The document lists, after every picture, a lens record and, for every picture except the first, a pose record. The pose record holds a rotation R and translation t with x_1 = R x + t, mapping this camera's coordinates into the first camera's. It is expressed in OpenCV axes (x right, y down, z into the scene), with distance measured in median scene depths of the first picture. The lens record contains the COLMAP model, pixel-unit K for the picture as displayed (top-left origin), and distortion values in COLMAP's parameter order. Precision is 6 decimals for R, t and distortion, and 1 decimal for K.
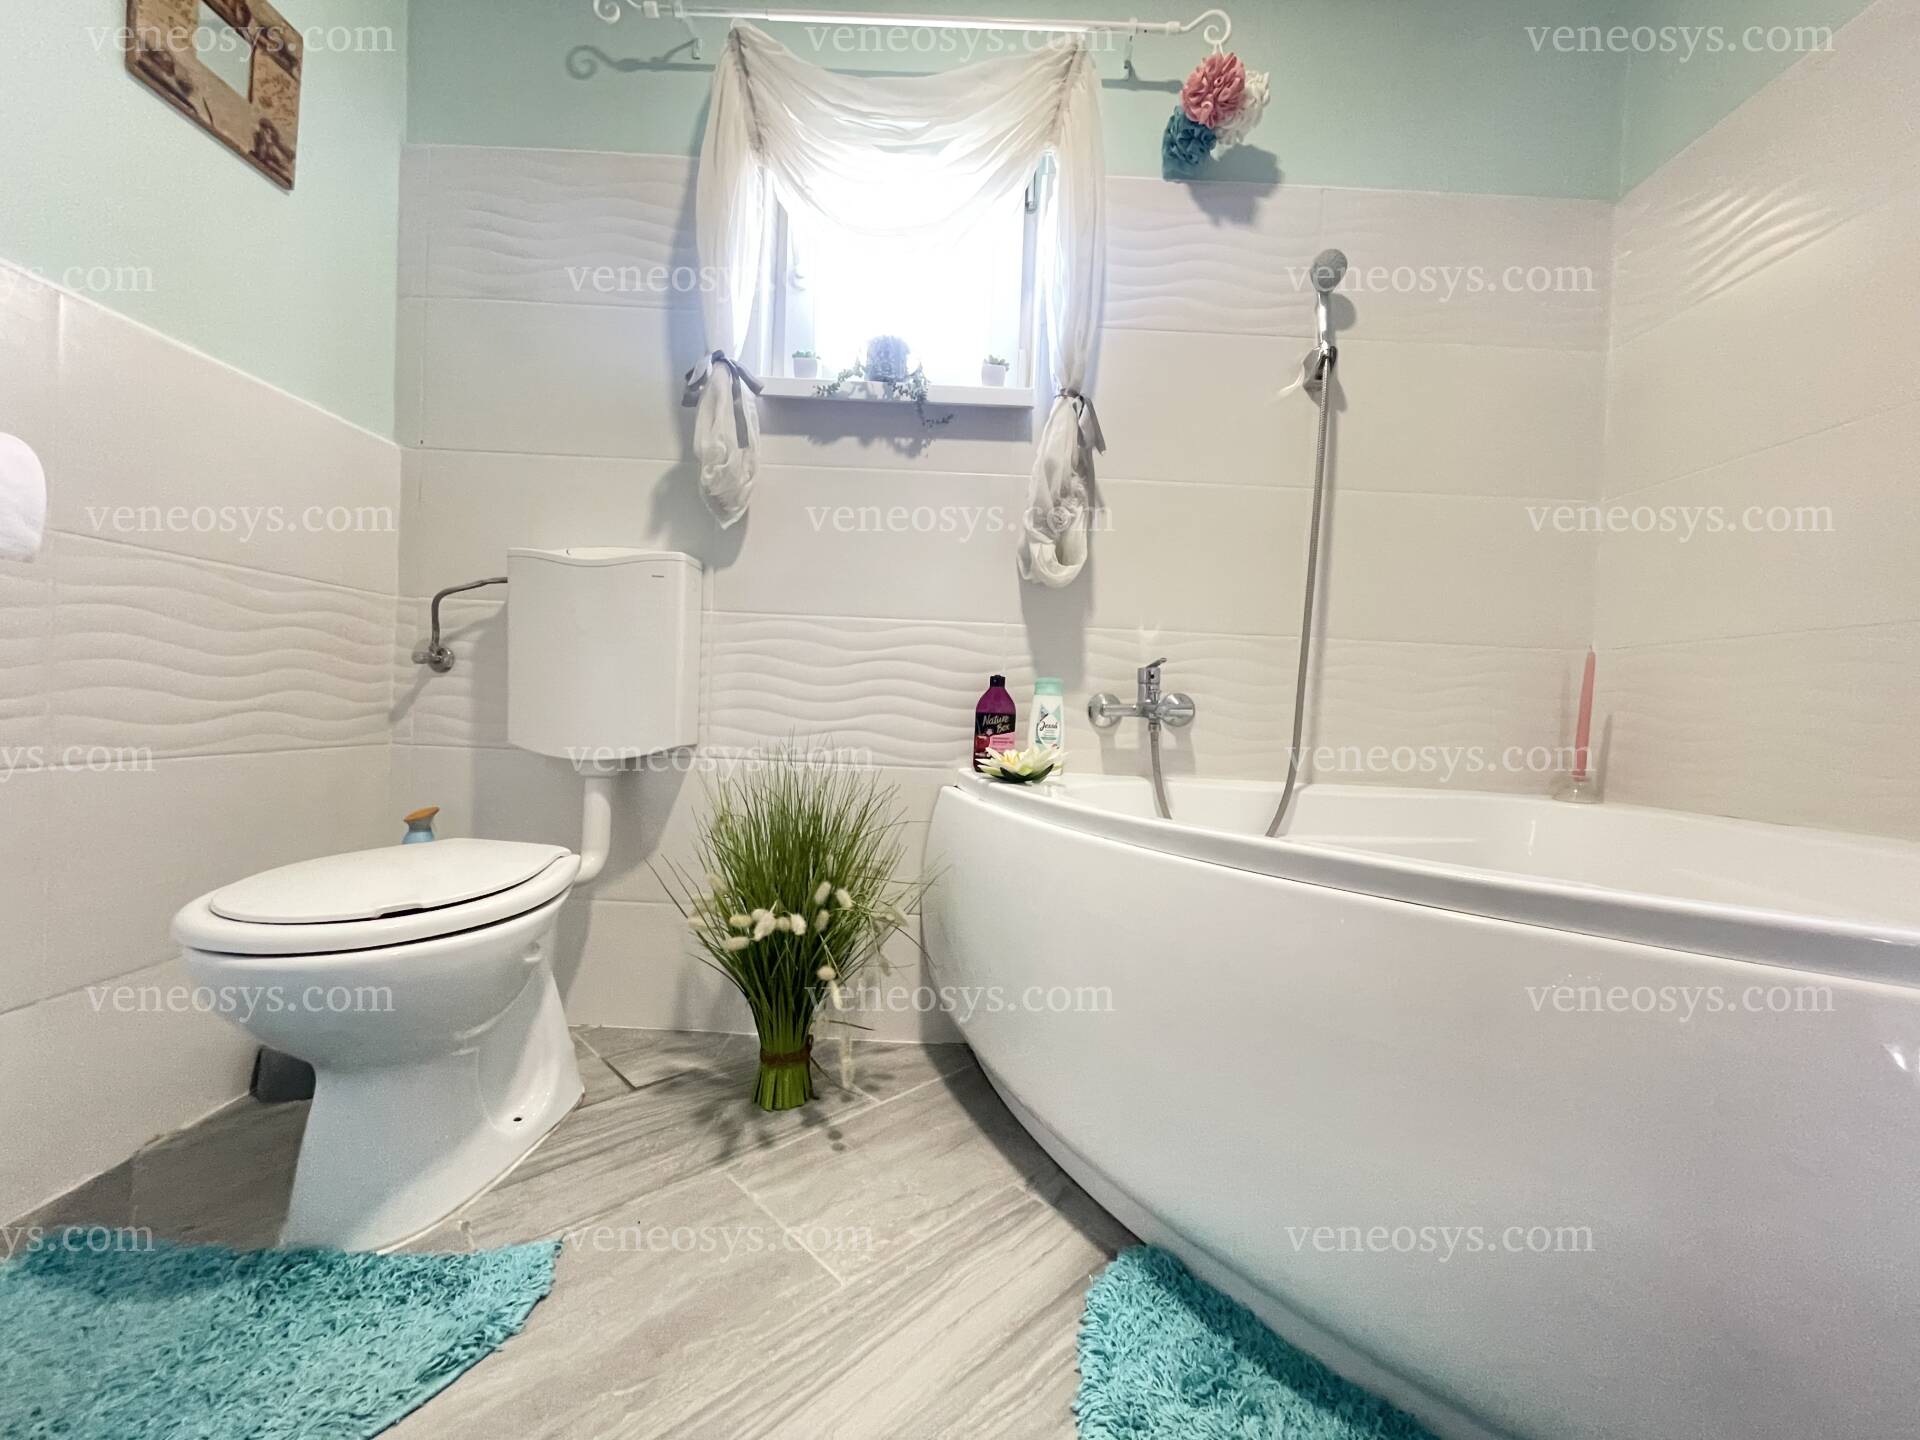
lens RADIAL K [[772.3, 0, 960.6], [0, 772.3, 725.2], [0, 0, 1]] dist [-0.002534, -0.000039]
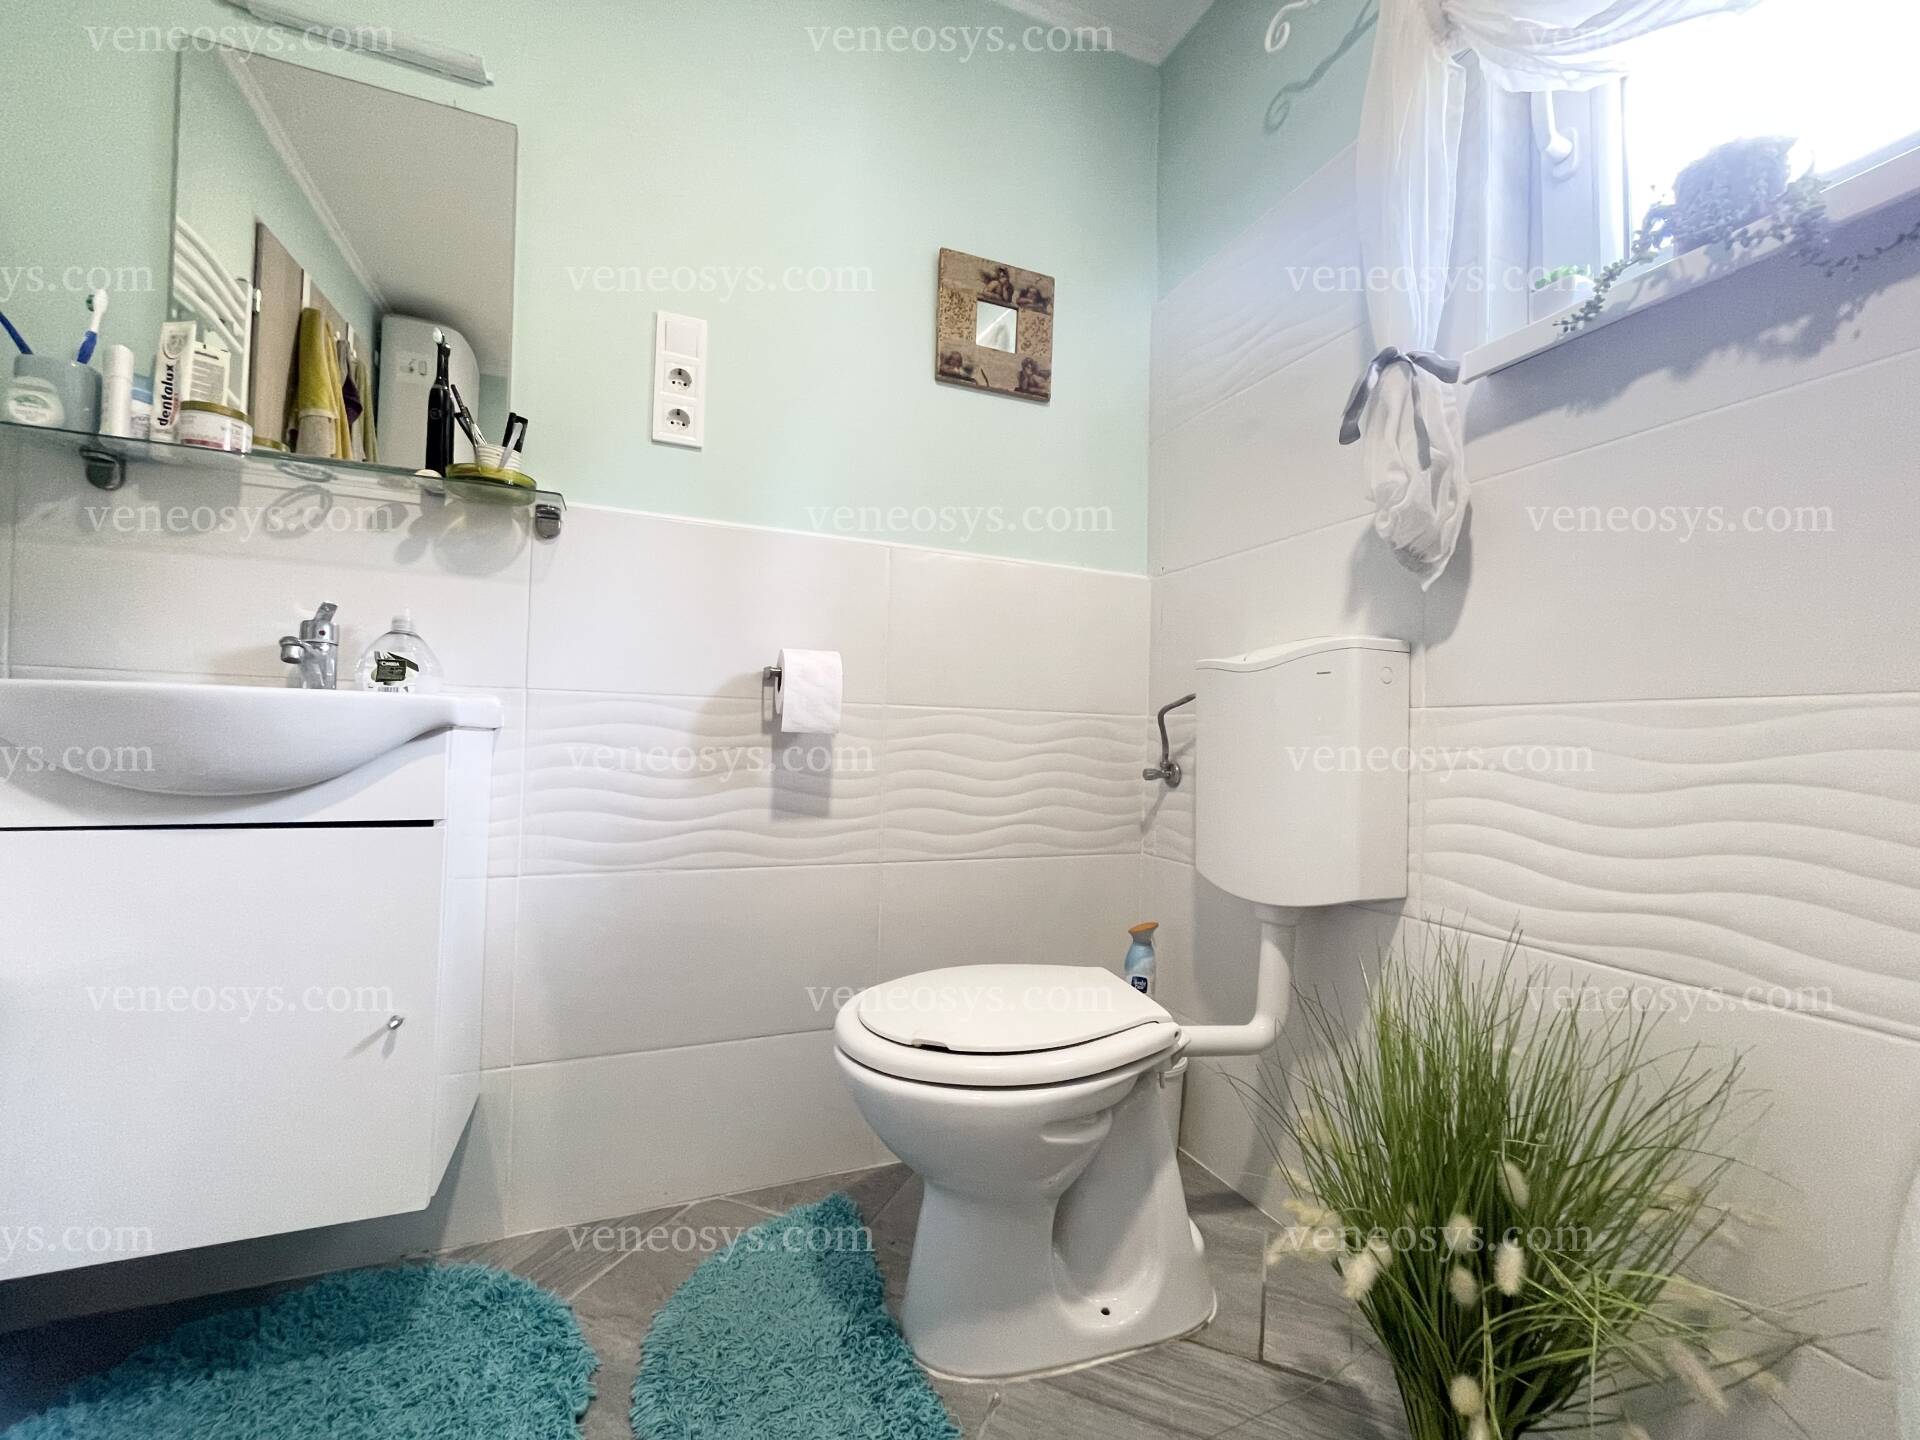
lens RADIAL K [[772.3, 0, 960.6], [0, 772.3, 725.2], [0, 0, 1]] dist [-0.002534, -0.000039]
pose [[0.383087, -0.050809, -0.922314, 0.169673], [-0.032892, 0.997102, -0.068591, -0.075193], [0.923126, 0.056613, 0.380306, 0.372577]]
